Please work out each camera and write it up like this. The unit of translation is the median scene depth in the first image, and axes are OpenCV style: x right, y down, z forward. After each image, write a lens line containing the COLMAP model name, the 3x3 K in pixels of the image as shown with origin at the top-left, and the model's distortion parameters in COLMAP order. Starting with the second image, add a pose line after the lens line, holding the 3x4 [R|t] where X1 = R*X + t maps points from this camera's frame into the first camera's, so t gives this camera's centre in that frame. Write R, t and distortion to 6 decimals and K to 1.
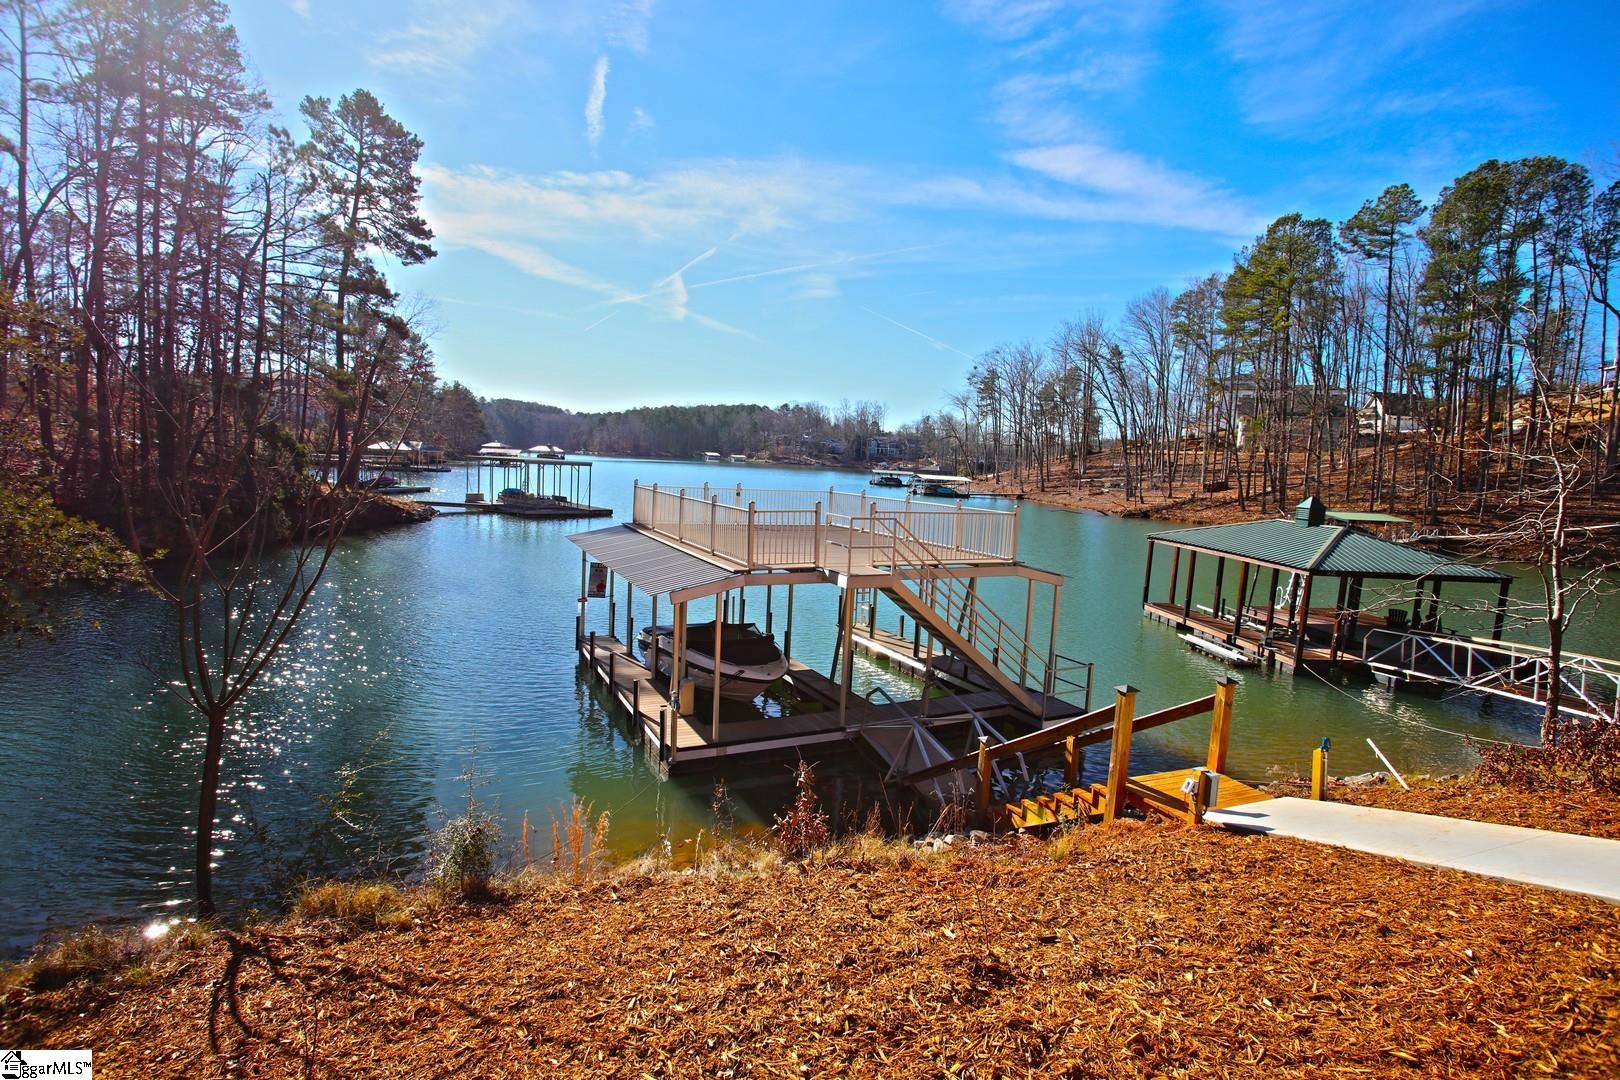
lens RADIAL K [[785.5, 0, 810.0], [0, 785.5, 540.0], [0, 0, 1]] dist [-0.079606, 0.036146]
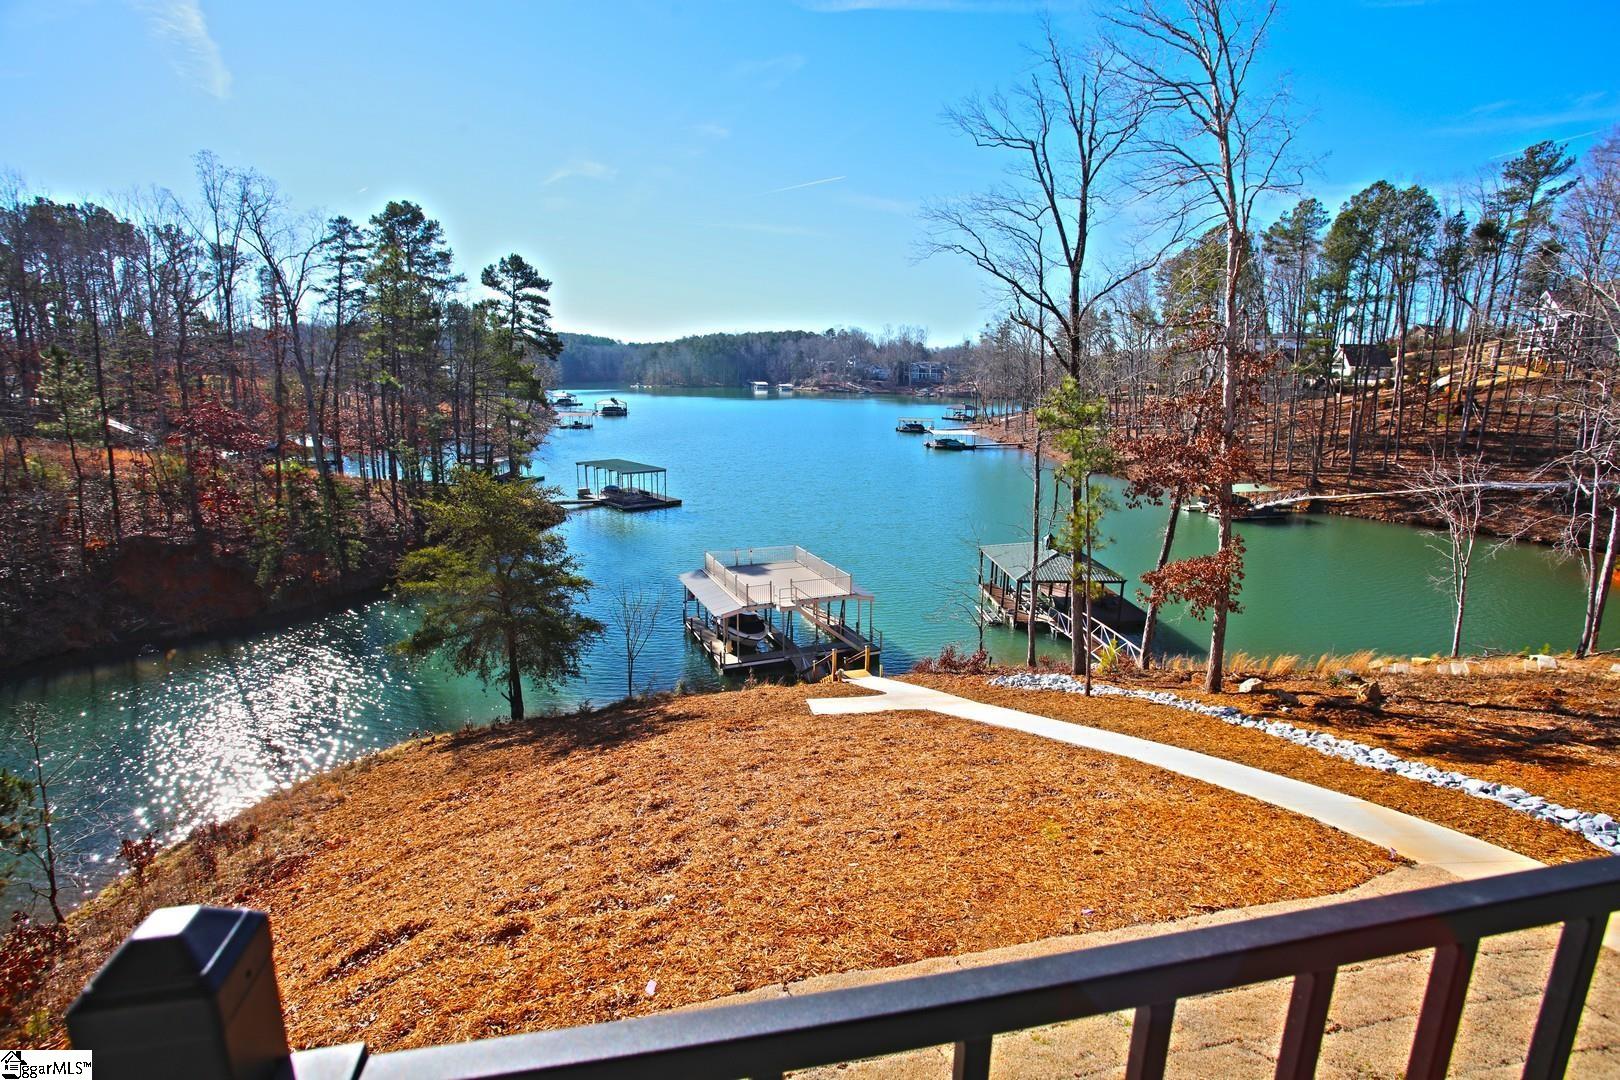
lens RADIAL K [[785.5, 0, 810.0], [0, 785.5, 540.0], [0, 0, 1]] dist [-0.079606, 0.036146]
pose [[0.997198, -0.023226, -0.071116, 0.035911], [0.030815, 0.993723, 0.107541, -0.049925], [0.068171, -0.109431, 0.991654, -0.182549]]
